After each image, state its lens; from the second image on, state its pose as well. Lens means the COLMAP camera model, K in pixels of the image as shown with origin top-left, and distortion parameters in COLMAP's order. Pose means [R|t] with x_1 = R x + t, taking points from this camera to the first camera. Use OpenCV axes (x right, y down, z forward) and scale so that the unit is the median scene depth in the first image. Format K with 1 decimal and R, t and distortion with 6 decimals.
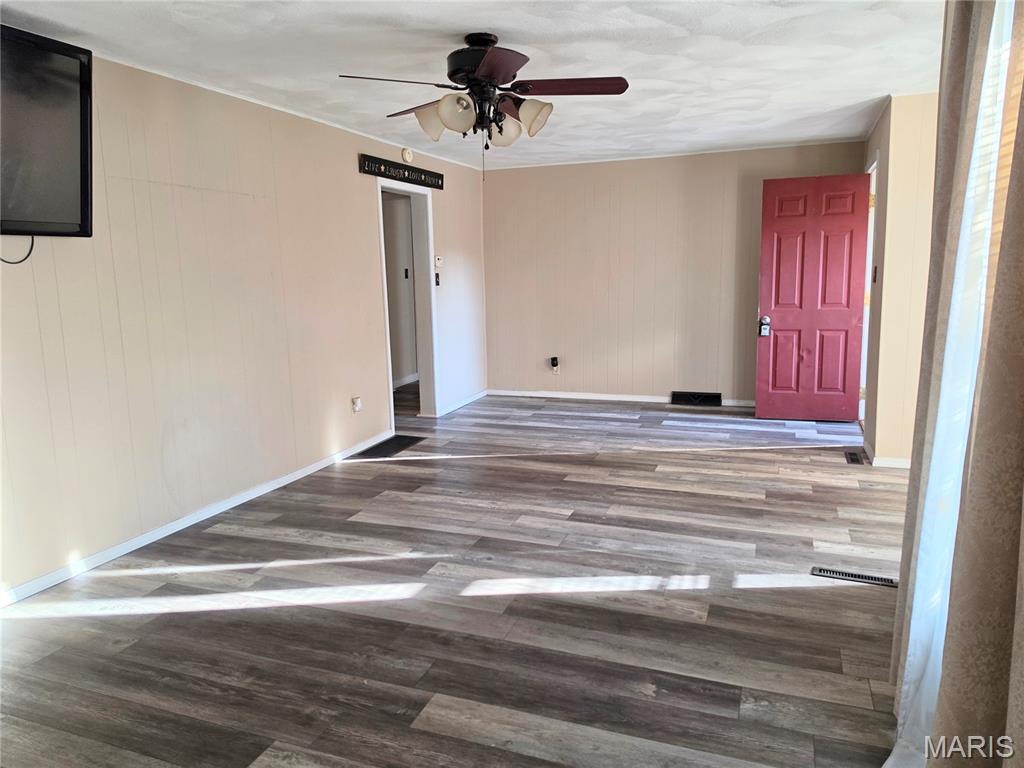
lens RADIAL K [[705.6, 0, 509.3], [0, 705.6, 376.0], [0, 0, 1]] dist [0.095393, -0.123081]
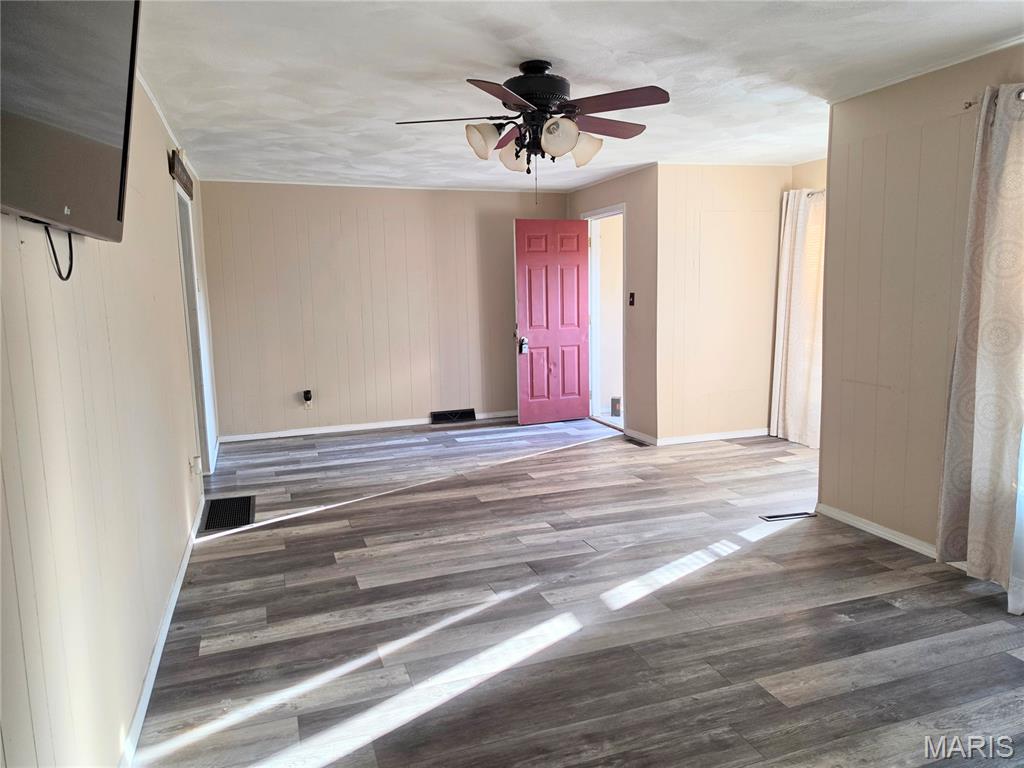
lens RADIAL K [[705.6, 0, 509.3], [0, 705.6, 376.0], [0, 0, 1]] dist [0.095393, -0.123081]
pose [[0.760255, -0.075828, 0.645184, -0.646890], [0.102791, 0.994694, -0.004219, -0.028100], [-0.641441, 0.069526, 0.764015, 0.233885]]
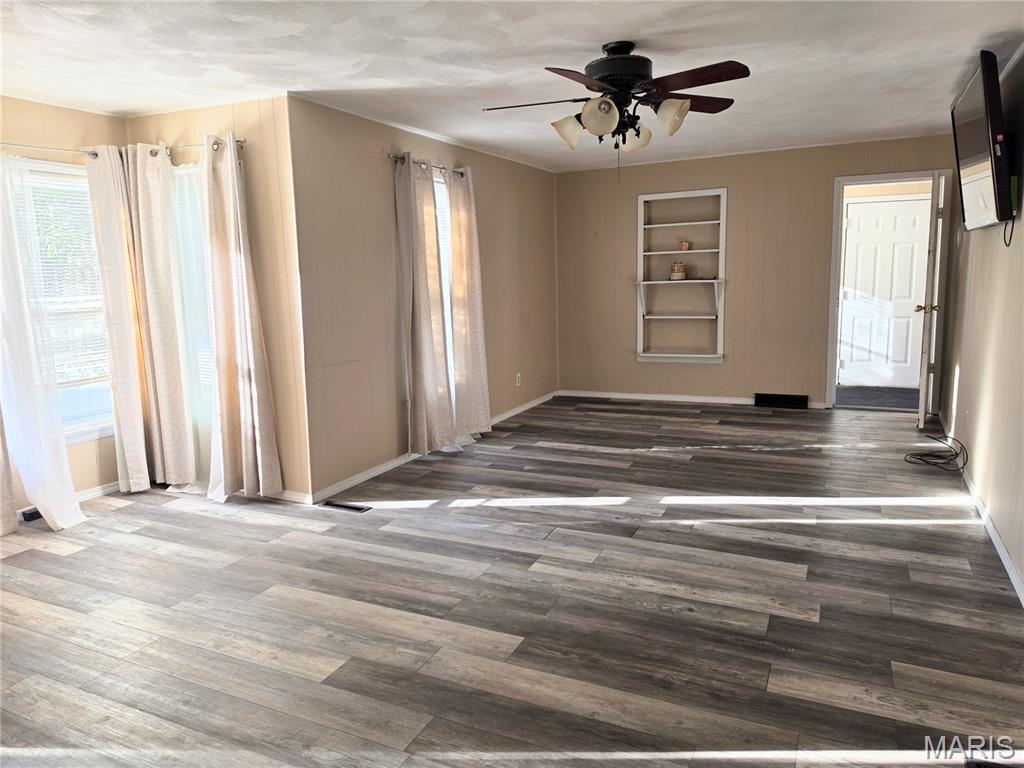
lens RADIAL K [[705.6, 0, 509.3], [0, 705.6, 376.0], [0, 0, 1]] dist [0.095393, -0.123081]
pose [[-0.996288, 0.033611, 0.079244, 0.042997], [0.055539, 0.954355, 0.293465, -0.280461], [-0.065764, 0.296777, -0.952680, 1.821735]]
